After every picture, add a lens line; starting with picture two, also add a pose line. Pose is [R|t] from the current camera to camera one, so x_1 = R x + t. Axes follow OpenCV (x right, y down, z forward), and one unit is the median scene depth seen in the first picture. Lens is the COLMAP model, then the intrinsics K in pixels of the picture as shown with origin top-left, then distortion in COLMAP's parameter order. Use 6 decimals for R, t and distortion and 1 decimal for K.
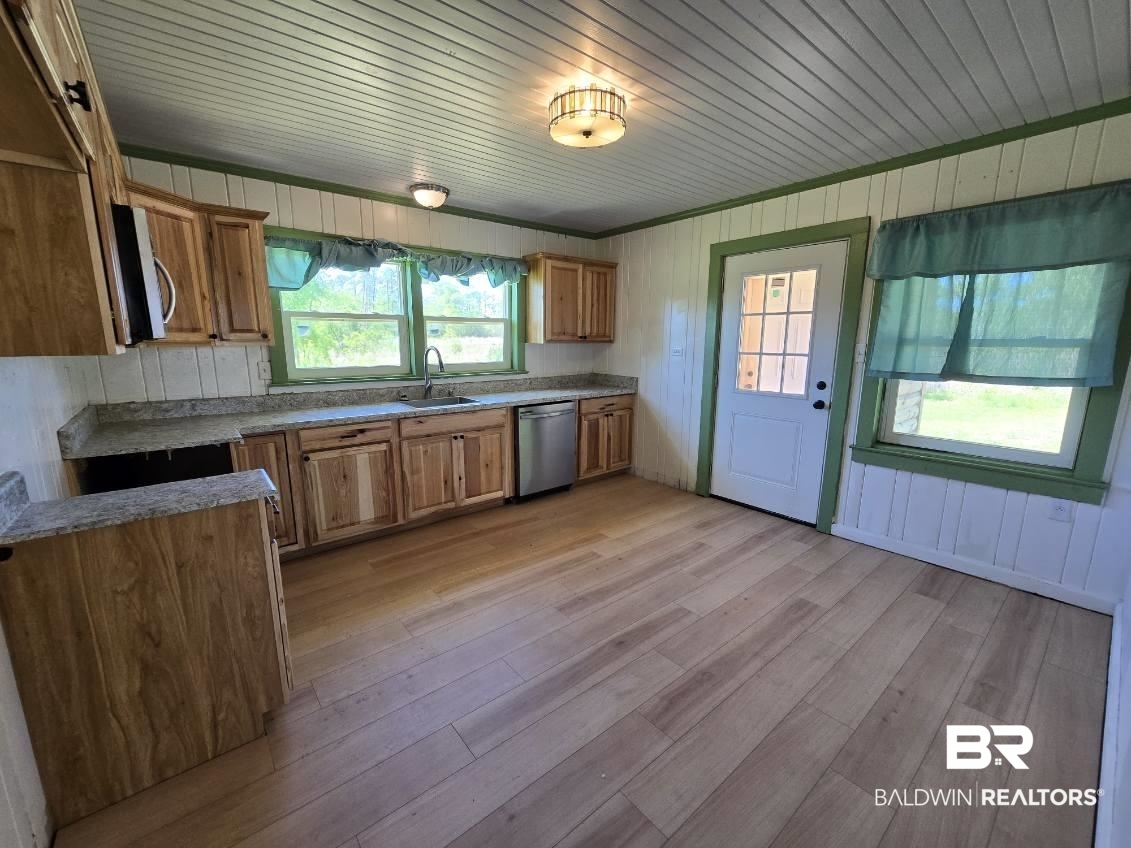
lens RADIAL K [[463.8, 0, 570.8], [0, 463.8, 425.2], [0, 0, 1]] dist [-0.000141, 0.001126]
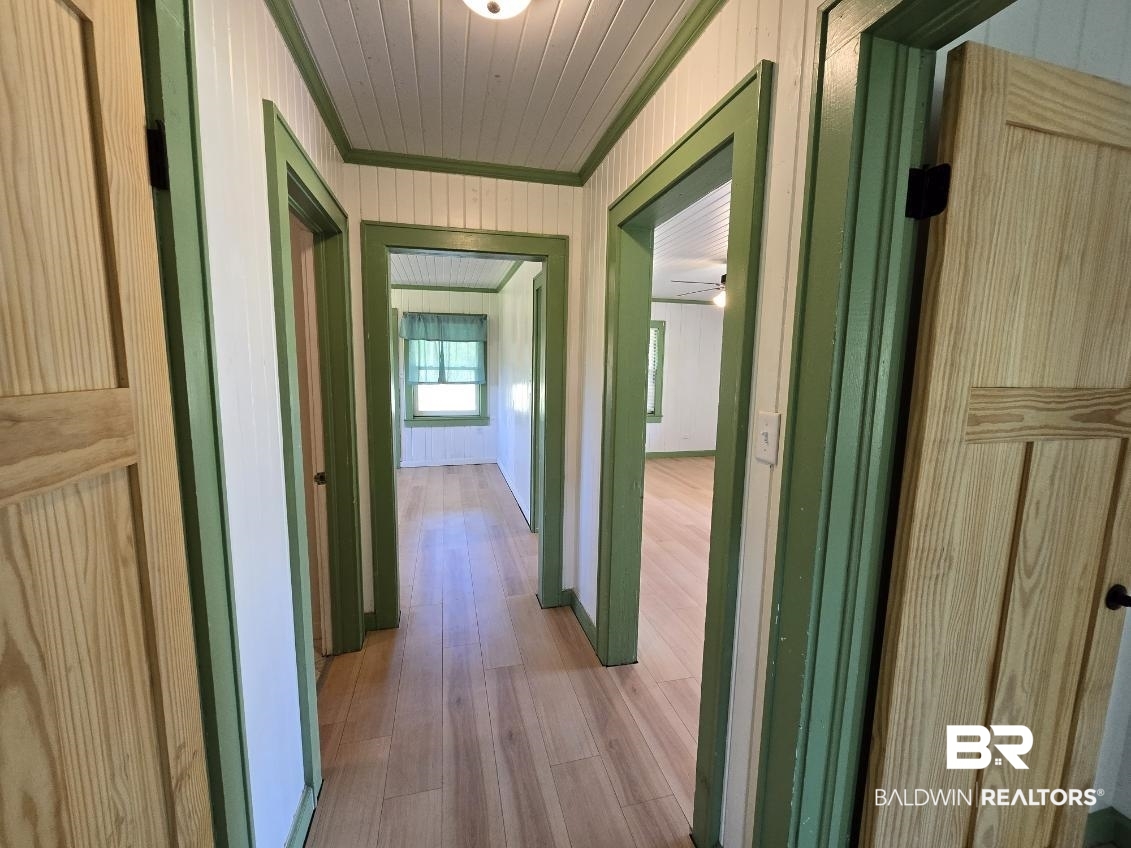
lens RADIAL K [[463.8, 0, 567.3], [0, 463.8, 424.9], [0, 0, 1]] dist [-0.000141, 0.001126]
pose [[0.420793, -0.114484, 0.899904, -0.574387], [0.162120, 0.985525, 0.049570, 0.051509], [-0.892553, 0.125033, 0.433262, -0.311623]]
